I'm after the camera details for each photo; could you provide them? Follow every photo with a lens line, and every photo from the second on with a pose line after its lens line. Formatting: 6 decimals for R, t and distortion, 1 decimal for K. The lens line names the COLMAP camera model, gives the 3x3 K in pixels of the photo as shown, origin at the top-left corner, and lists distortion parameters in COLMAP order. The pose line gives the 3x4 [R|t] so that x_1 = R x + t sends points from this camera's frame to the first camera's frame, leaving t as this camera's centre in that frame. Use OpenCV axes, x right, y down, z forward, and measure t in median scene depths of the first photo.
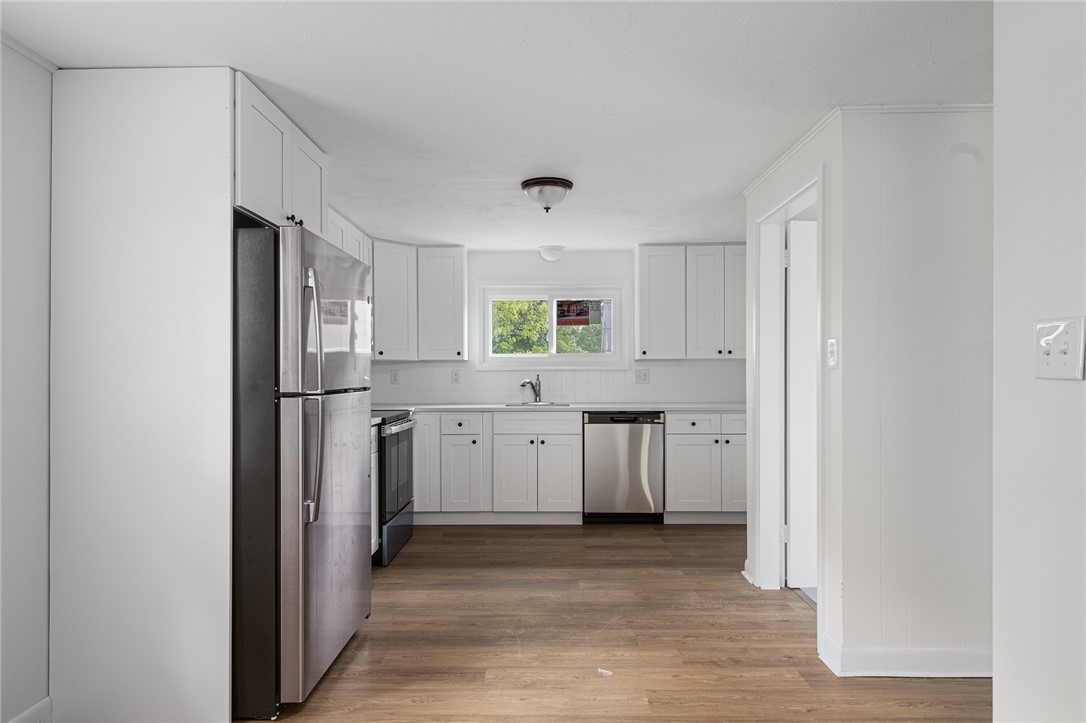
lens RADIAL K [[622.5, 0, 538.3], [0, 622.5, 372.0], [0, 0, 1]] dist [0.023196, -0.003579]
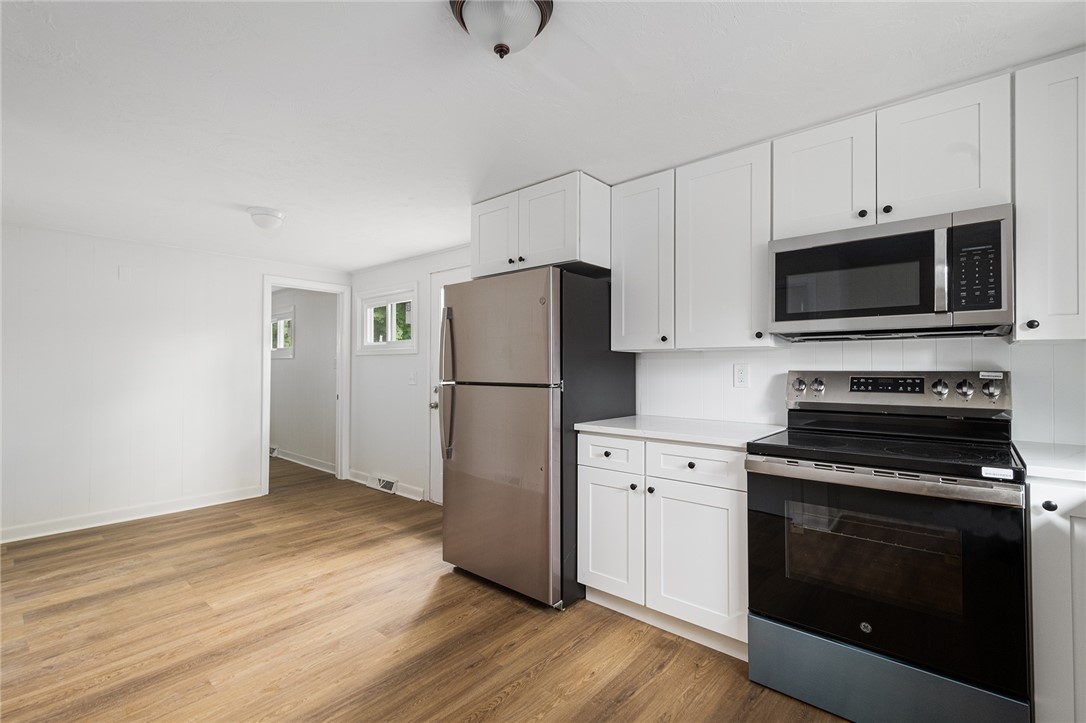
lens RADIAL K [[482.8, 0, 536.5], [0, 482.8, 360.7], [0, 0, 1]] dist [0.011096, -0.000987]
pose [[-0.644647, -0.011889, -0.764388, 0.234960], [-0.000323, 0.999883, -0.015278, -0.000965], [0.764481, -0.009602, -0.644575, 1.009705]]
